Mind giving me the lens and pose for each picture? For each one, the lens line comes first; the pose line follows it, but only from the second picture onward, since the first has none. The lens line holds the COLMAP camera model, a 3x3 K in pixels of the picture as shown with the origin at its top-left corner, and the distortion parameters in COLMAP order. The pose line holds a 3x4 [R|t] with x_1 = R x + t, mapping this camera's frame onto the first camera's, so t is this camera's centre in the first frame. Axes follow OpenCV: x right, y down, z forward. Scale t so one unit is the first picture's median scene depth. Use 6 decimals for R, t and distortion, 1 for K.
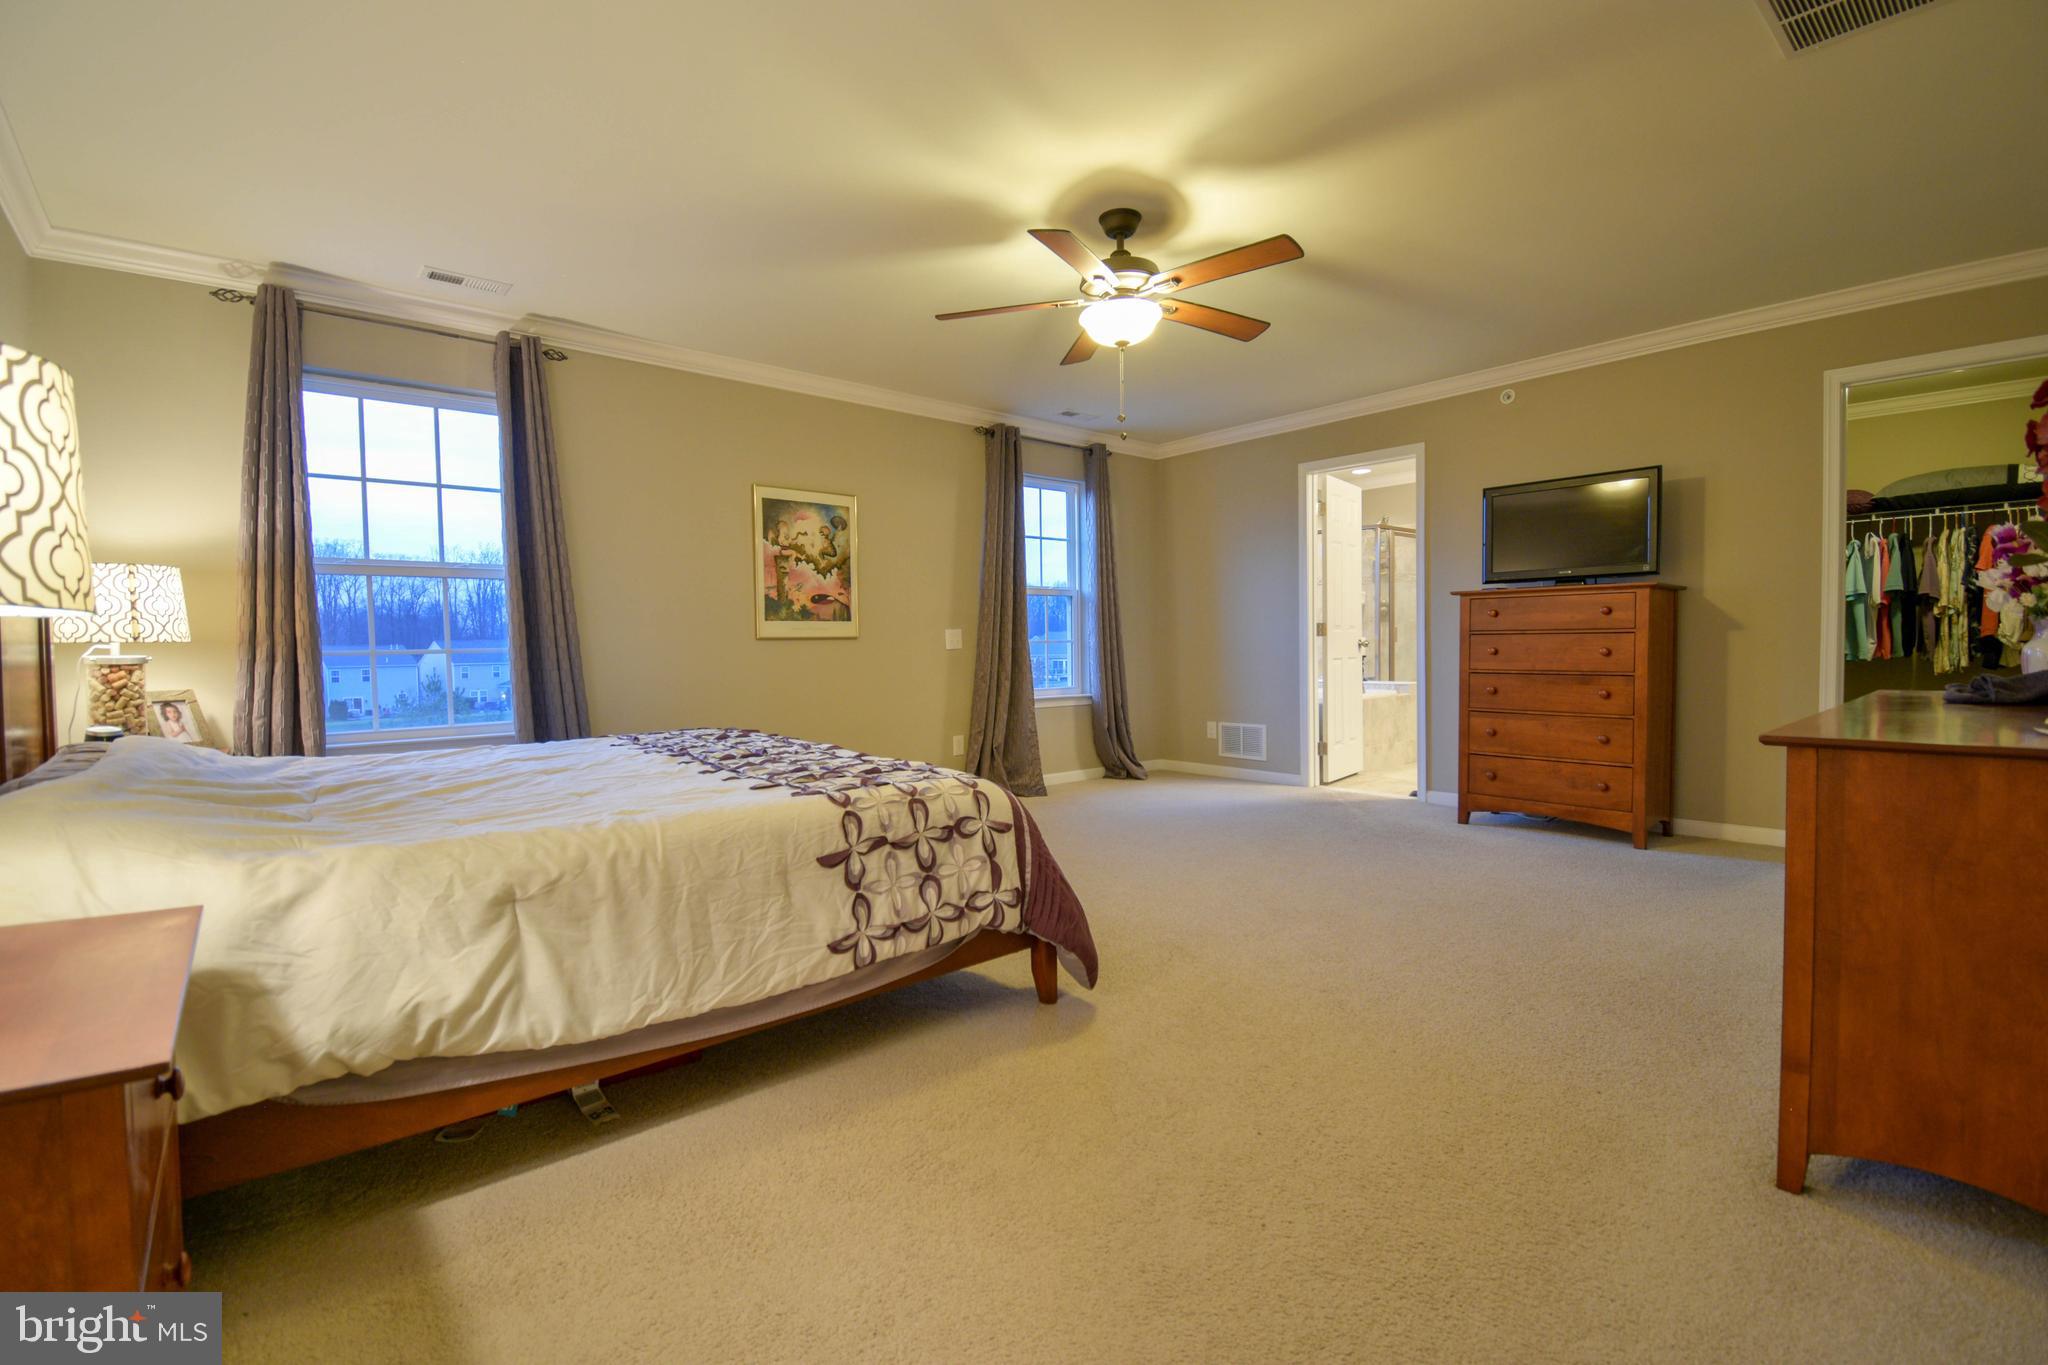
lens RADIAL K [[905.4, 0, 1028.9], [0, 905.4, 681.3], [0, 0, 1]] dist [0.026483, -0.031463]
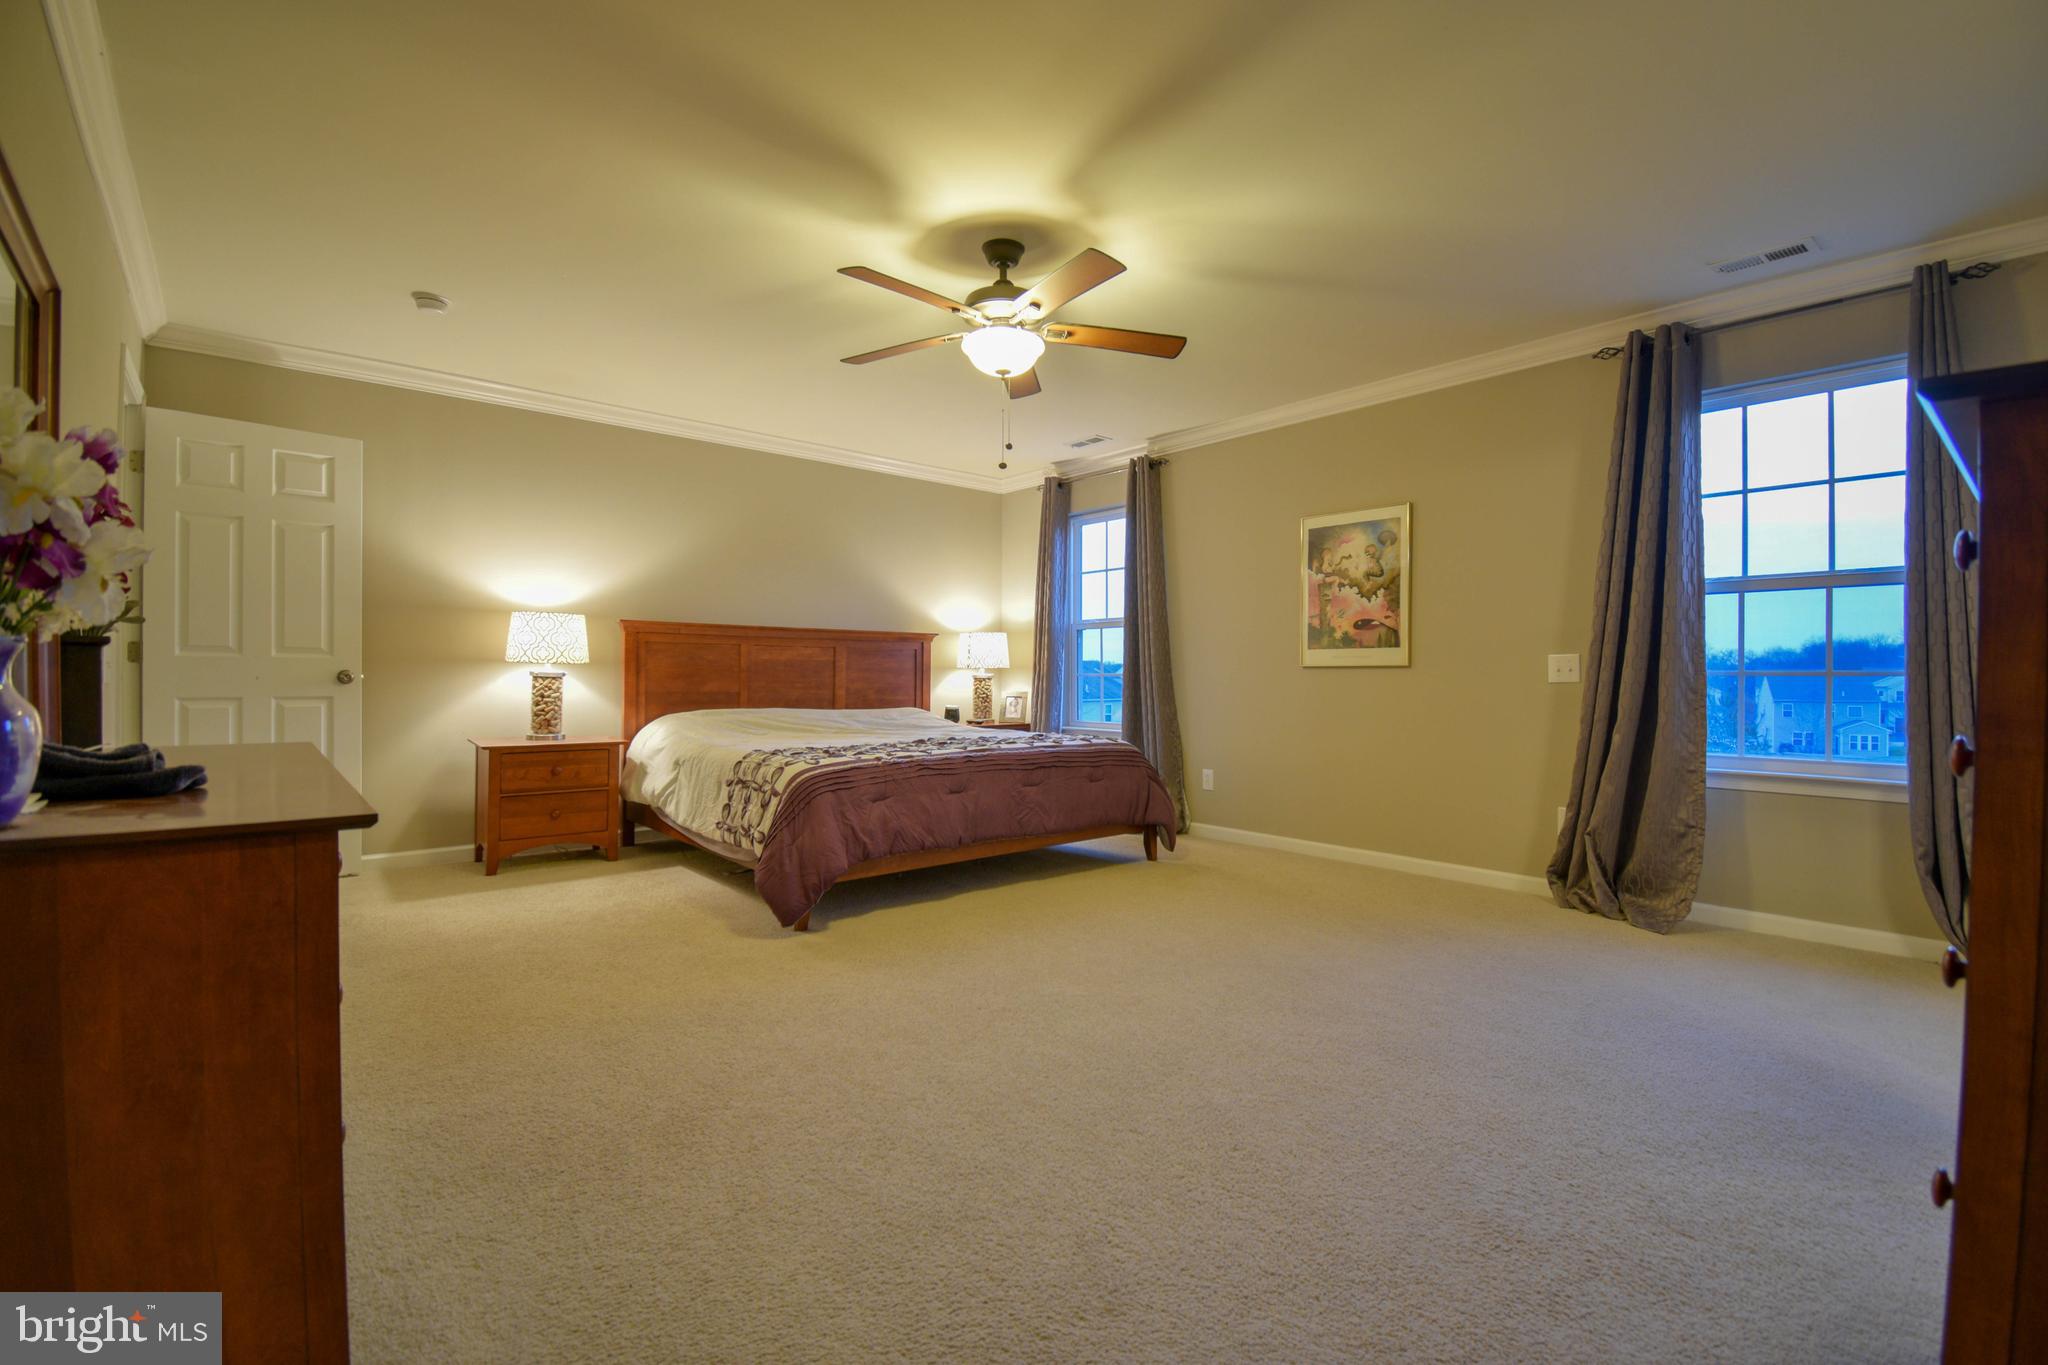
lens RADIAL K [[905.4, 0, 1028.9], [0, 905.4, 681.3], [0, 0, 1]] dist [0.026483, -0.031463]
pose [[-0.010028, 0.020740, -0.999735, 0.708311], [-0.043576, 0.998826, 0.021158, -0.037551], [0.999000, 0.043776, -0.009112, 0.674340]]
